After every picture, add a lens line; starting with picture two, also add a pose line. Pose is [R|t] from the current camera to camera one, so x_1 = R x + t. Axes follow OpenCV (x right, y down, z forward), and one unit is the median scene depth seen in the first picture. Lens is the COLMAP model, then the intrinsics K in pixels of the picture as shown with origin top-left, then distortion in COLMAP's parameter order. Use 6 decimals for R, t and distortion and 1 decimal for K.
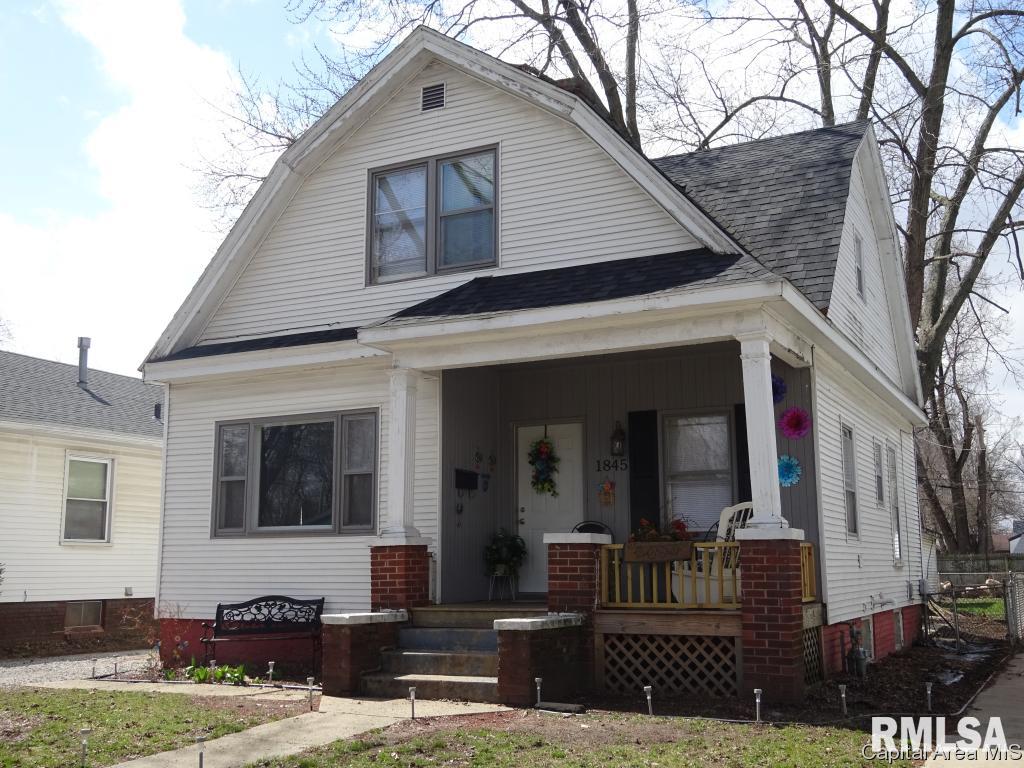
lens RADIAL K [[1074.1, 0, 515.9], [0, 1074.1, 384.0], [0, 0, 1]] dist [-0.004050, 0.000000]
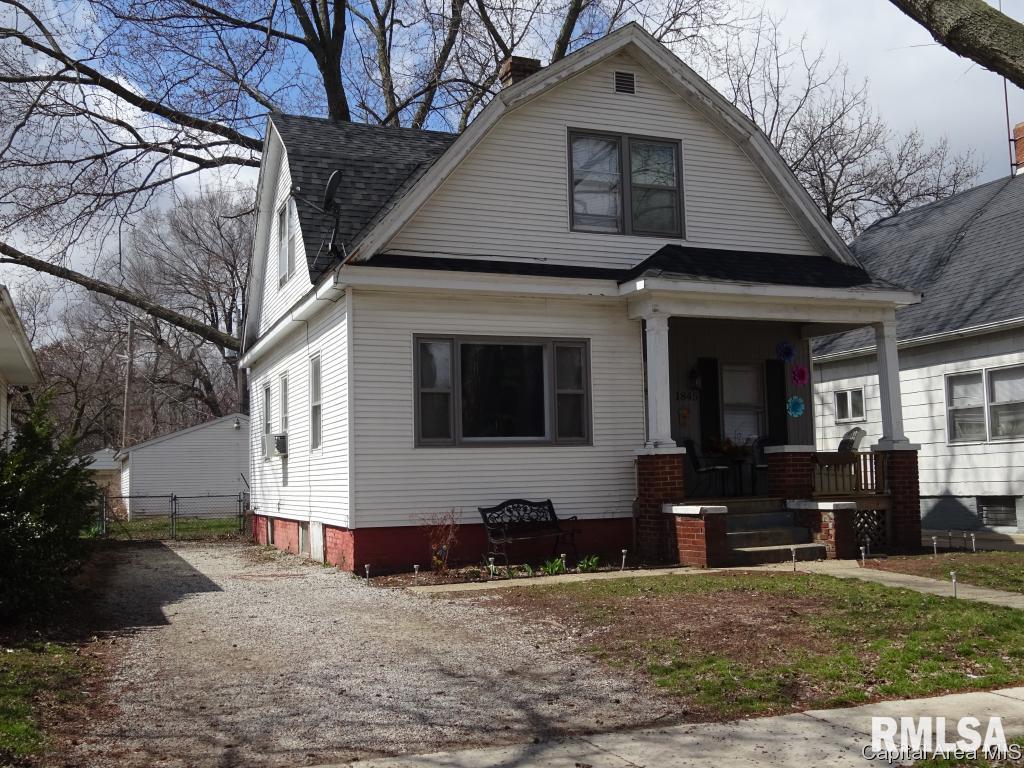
lens RADIAL K [[1074.1, 0, 513.2], [0, 1074.1, 382.3], [0, 0, 1]] dist [-0.004050, 0.000000]
pose [[0.661208, 0.056301, 0.748087, -1.048065], [-0.107078, 0.994053, 0.019830, 0.054510], [-0.742522, -0.093215, 0.663304, 0.272289]]
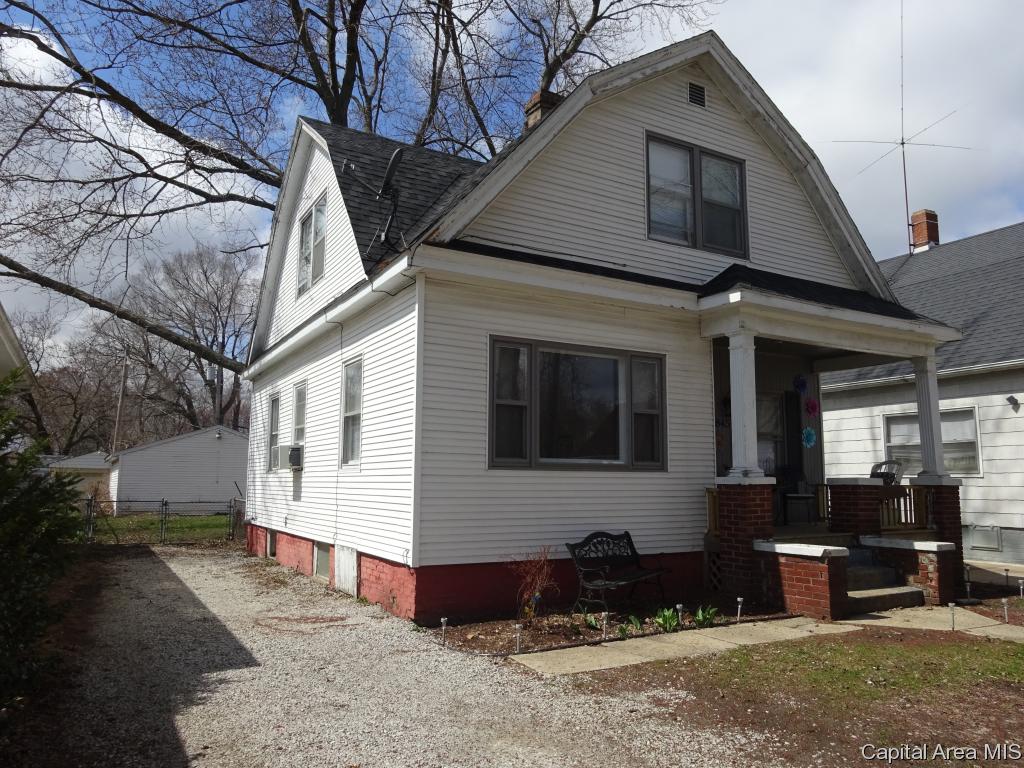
lens RADIAL K [[747.1, 0, 511.4], [0, 747.1, 382.6], [0, 0, 1]] dist [-0.000993, 0.011335]
pose [[0.547977, 0.118873, 0.828004, -0.824862], [-0.150768, 0.987676, -0.042018, 0.103547], [-0.822794, -0.101811, 0.559146, 0.693006]]
